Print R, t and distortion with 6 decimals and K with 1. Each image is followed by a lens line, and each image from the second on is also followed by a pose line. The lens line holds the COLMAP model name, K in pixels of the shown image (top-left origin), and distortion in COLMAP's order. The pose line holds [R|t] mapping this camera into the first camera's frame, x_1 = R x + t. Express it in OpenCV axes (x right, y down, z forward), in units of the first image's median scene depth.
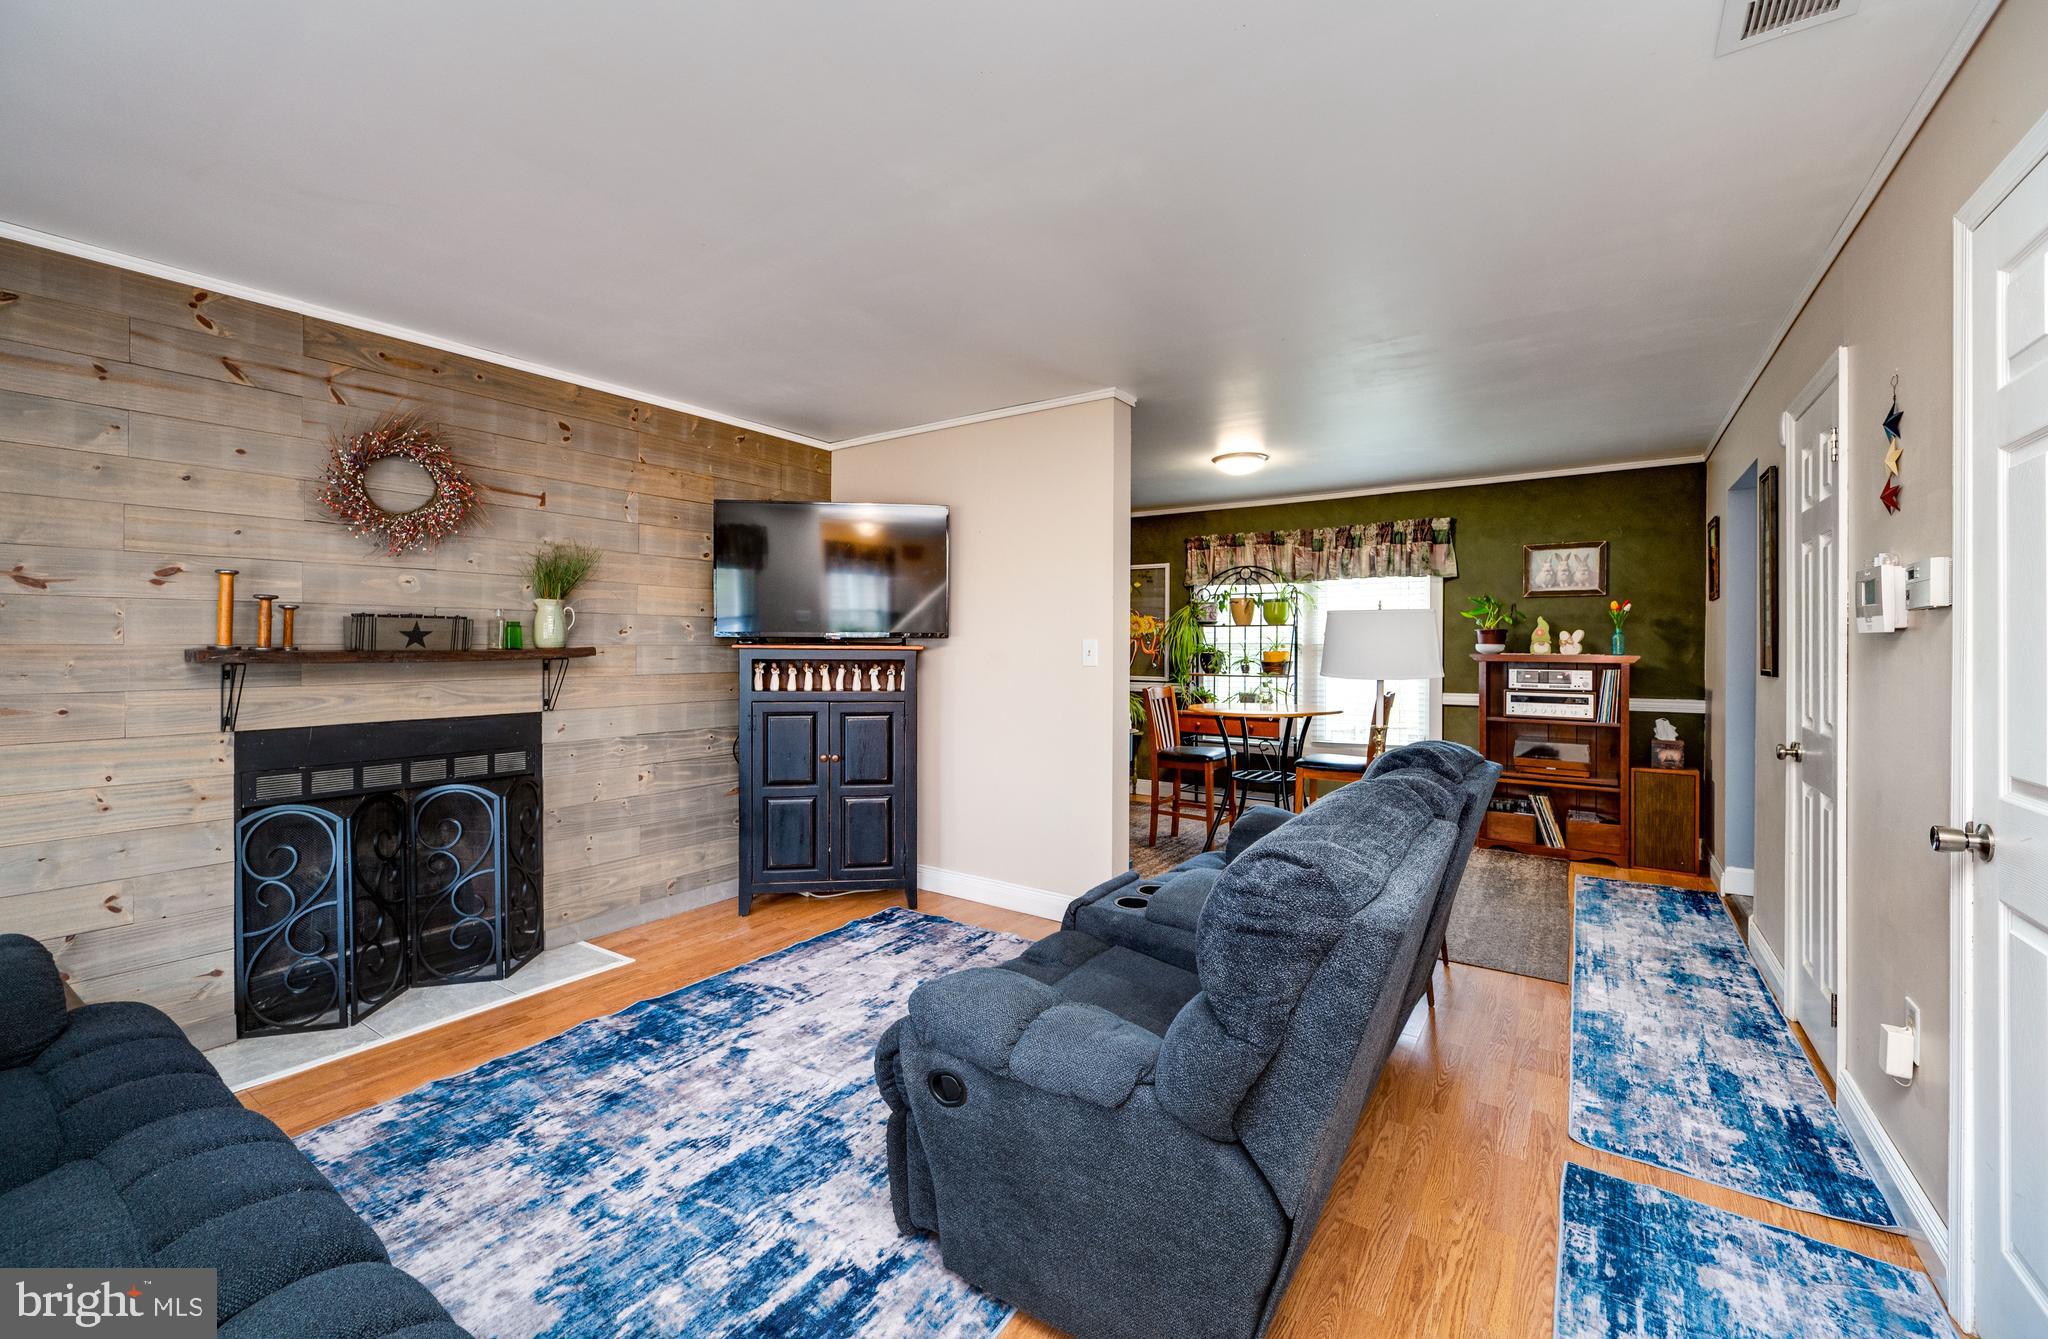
lens RADIAL K [[827.0, 0, 1003.2], [0, 827.0, 649.1], [0, 0, 1]] dist [0.001305, 0.000121]
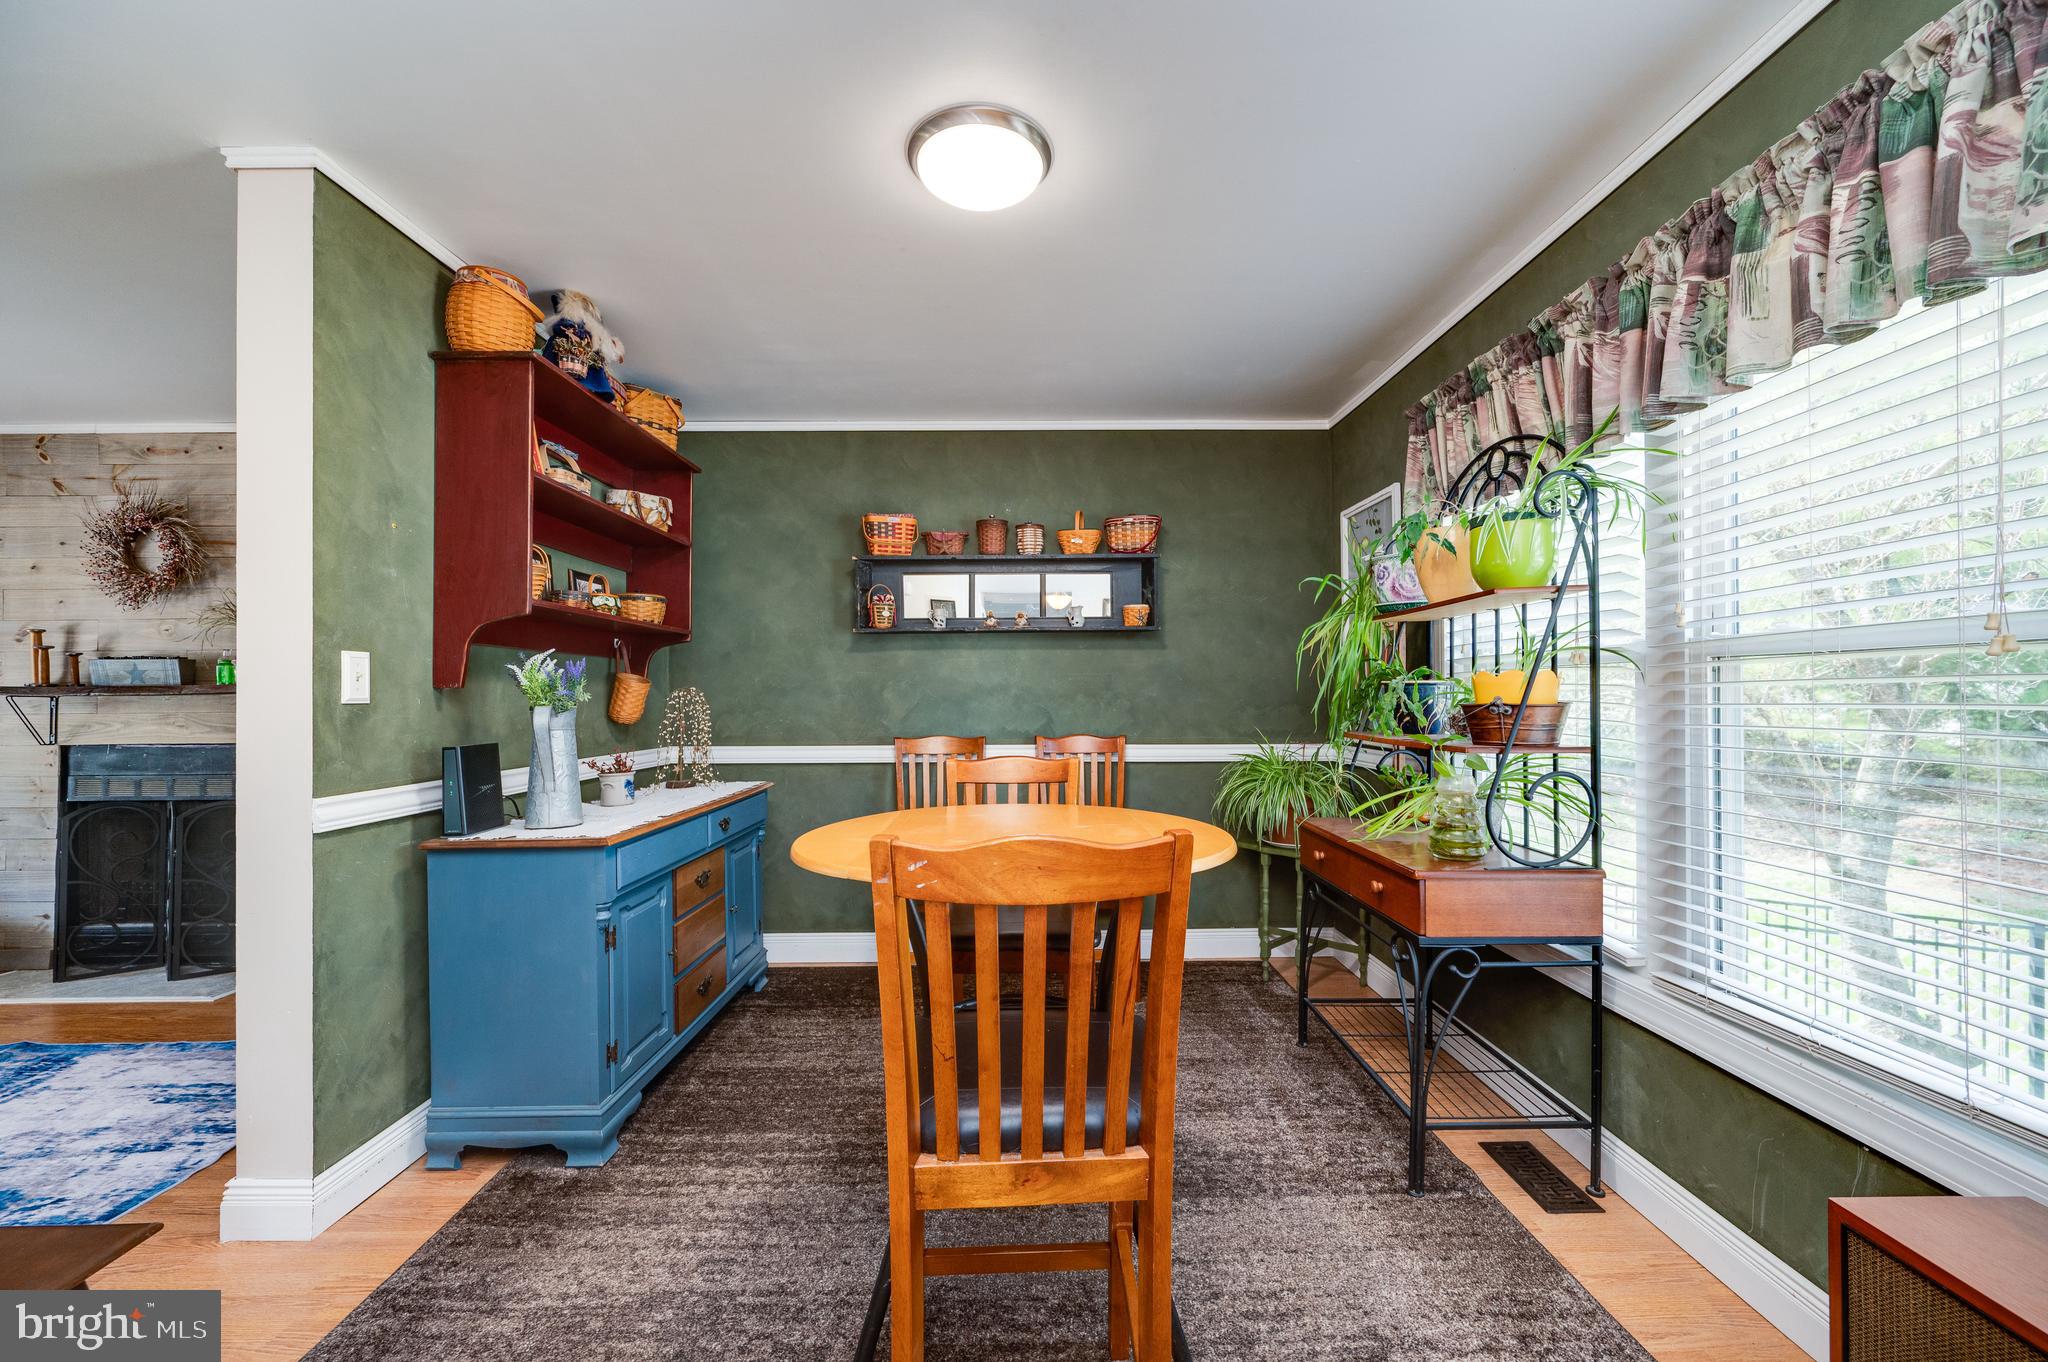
lens RADIAL K [[802.3, 0, 1022.0], [0, 802.3, 689.1], [0, 0, 1]] dist [-0.001762, -0.000192]
pose [[0.587584, -0.012456, -0.809067, 0.982306], [0.003787, 0.999913, -0.012644, 0.025187], [0.809154, 0.004365, 0.587580, 1.343258]]
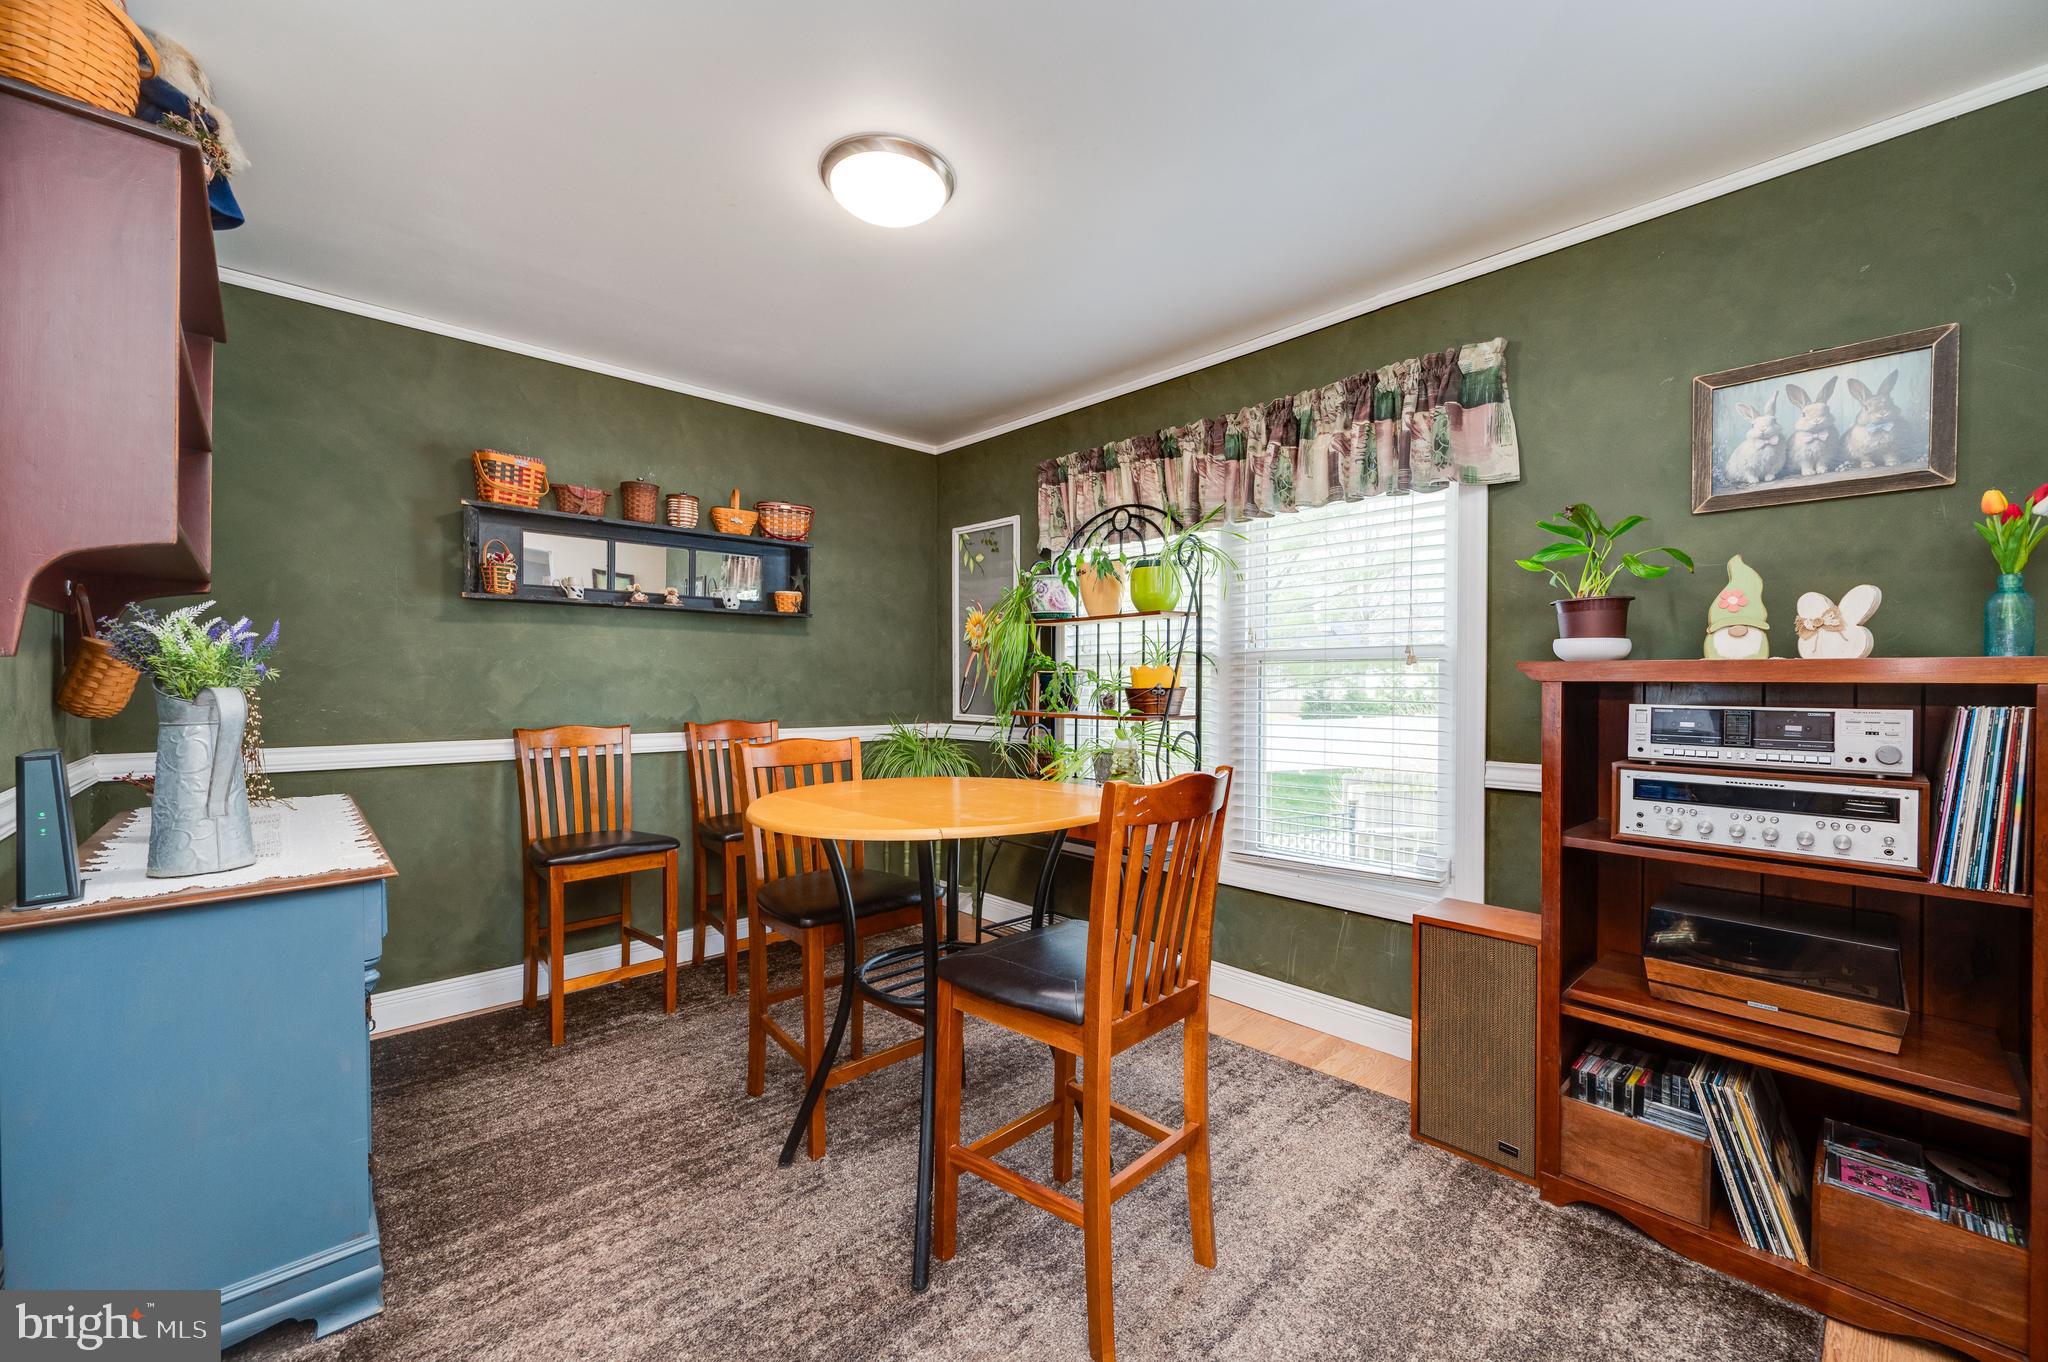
lens RADIAL K [[811.2, 0, 1044.5], [0, 811.2, 689.3], [0, 0, 1]] dist [-0.002082, -0.000245]
pose [[0.983785, 0.001337, -0.179345, 0.727869], [-0.000614, 0.999991, 0.004090, 0.028562], [0.179349, -0.003914, 0.983778, 1.049816]]
